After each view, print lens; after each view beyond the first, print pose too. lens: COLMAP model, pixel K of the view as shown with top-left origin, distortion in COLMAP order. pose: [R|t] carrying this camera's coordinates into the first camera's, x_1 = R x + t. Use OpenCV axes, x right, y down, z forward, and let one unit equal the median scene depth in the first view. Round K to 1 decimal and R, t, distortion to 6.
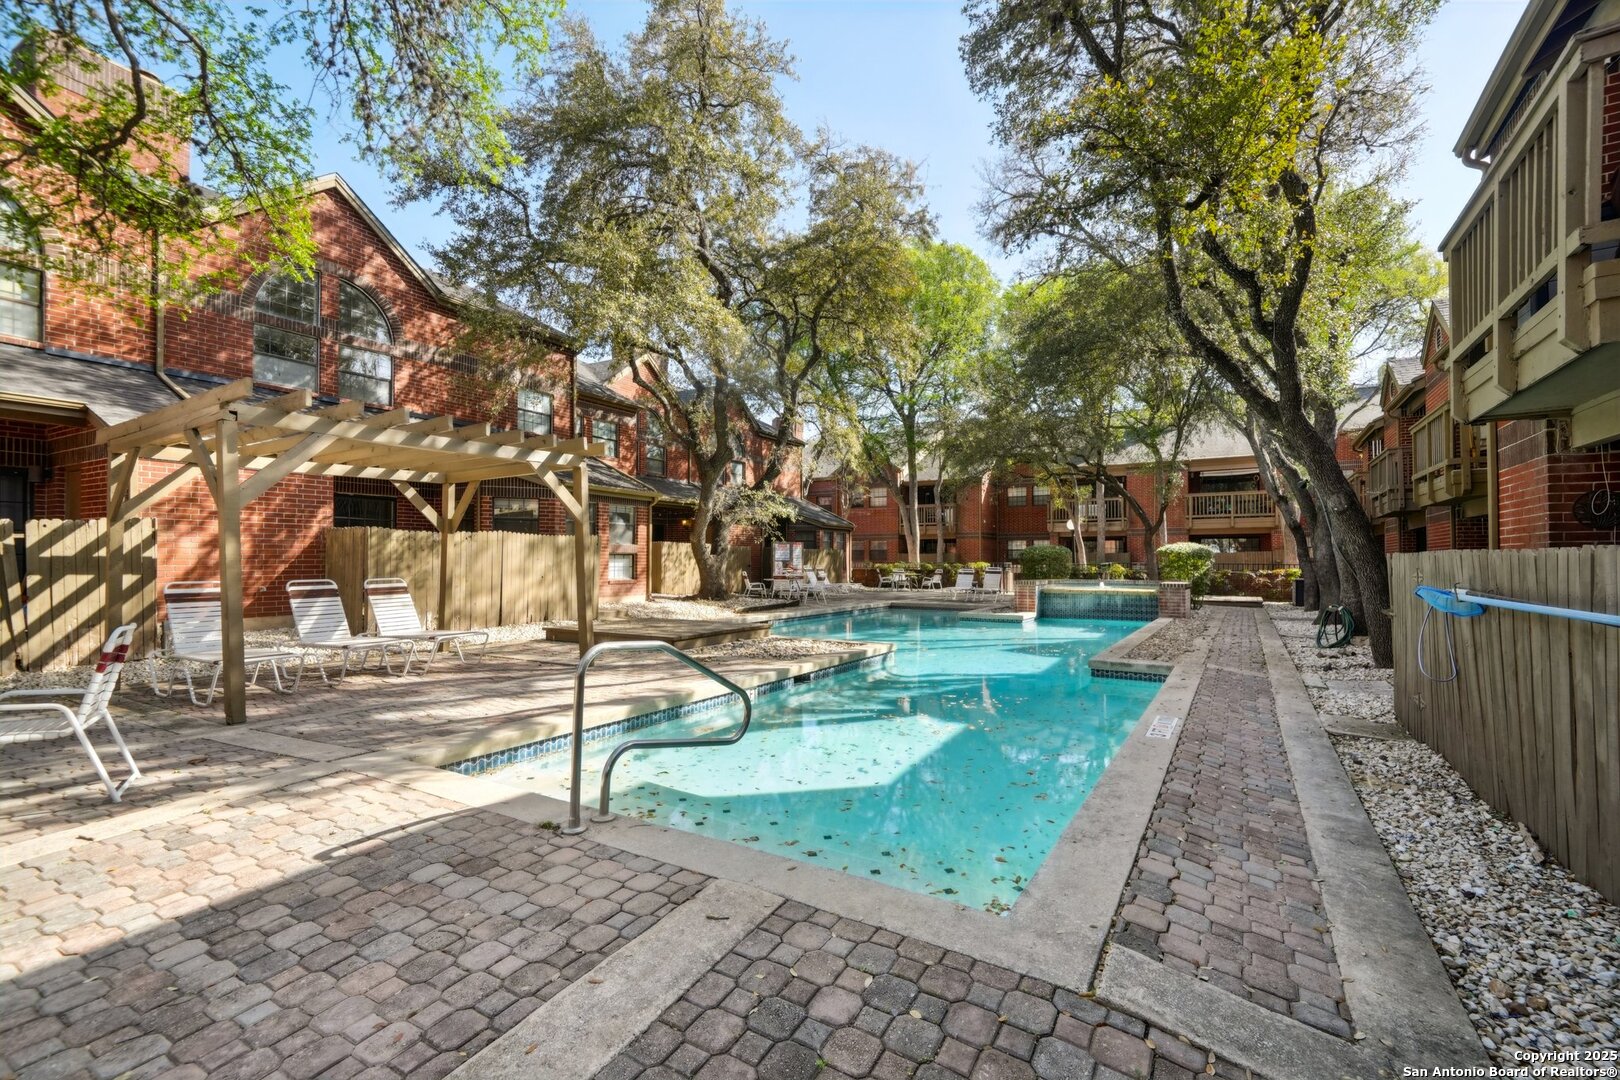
lens RADIAL K [[720.0, 0, 800.4], [0, 720.0, 549.0], [0, 0, 1]] dist [0.001350, 0.000081]
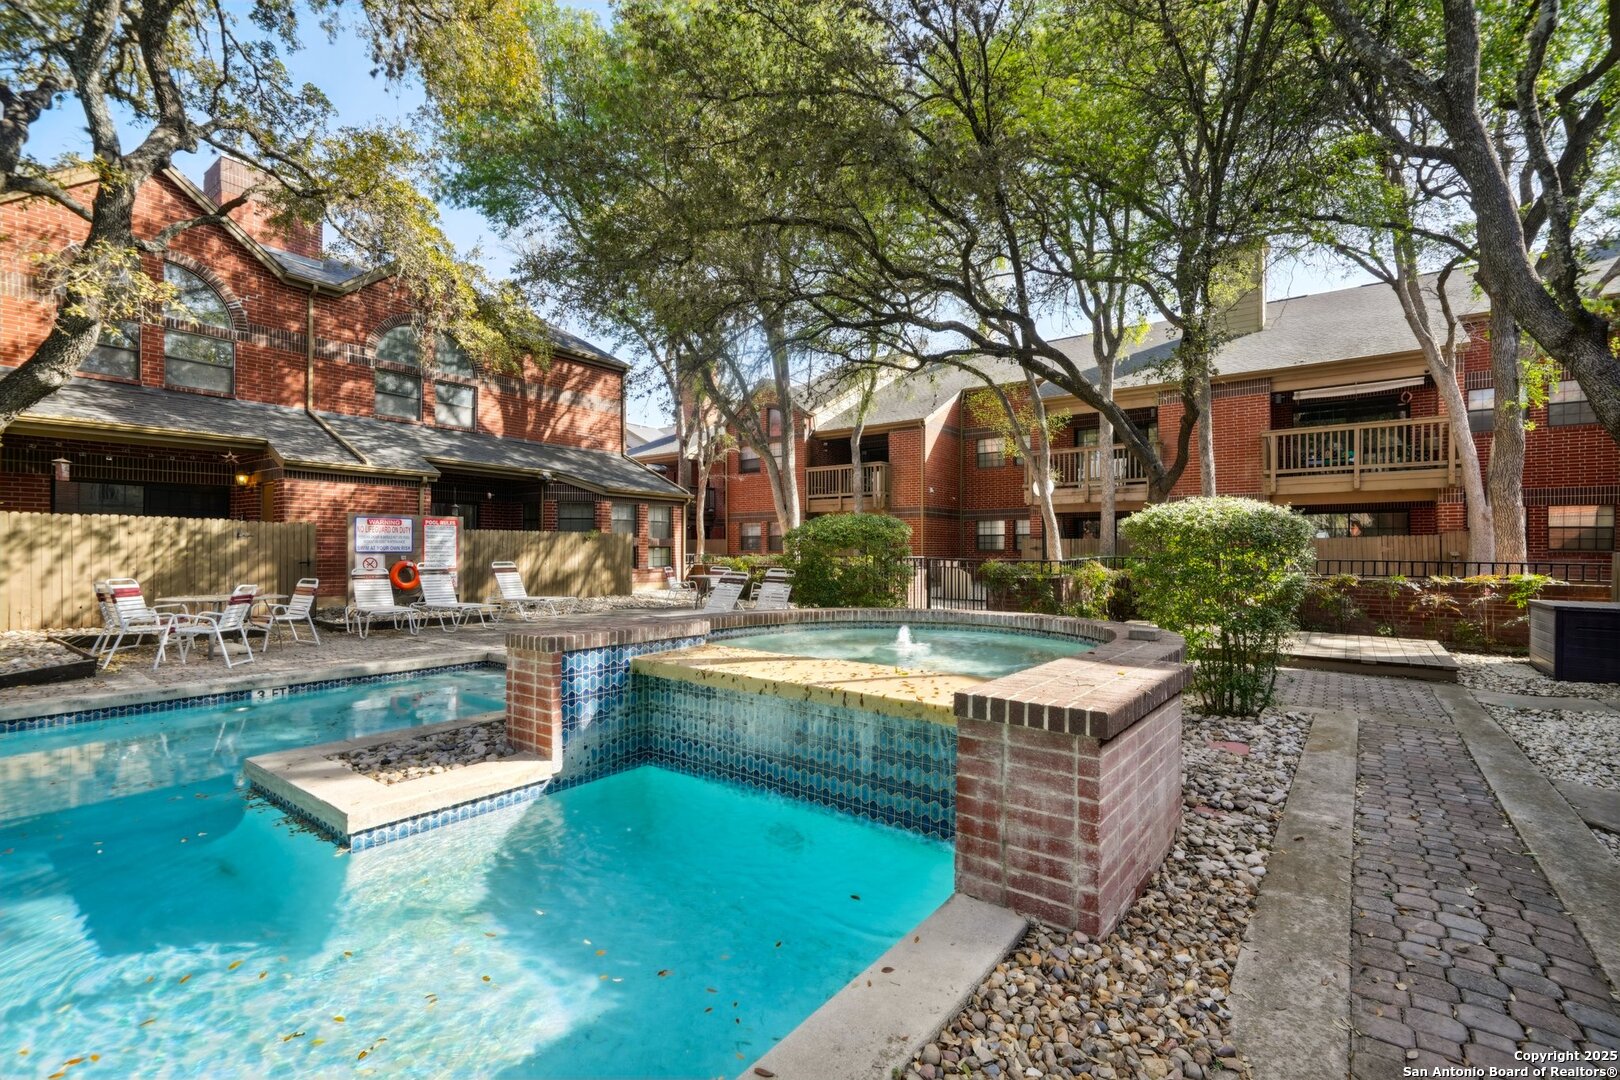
lens RADIAL K [[720.0, 0, 818.2], [0, 720.0, 543.2], [0, 0, 1]] dist [0.001350, 0.000081]
pose [[0.996143, -0.000652, -0.087737, 0.256470], [0.000728, 0.999999, 0.000837, 0.007589], [0.087736, -0.000898, 0.996143, 0.445050]]
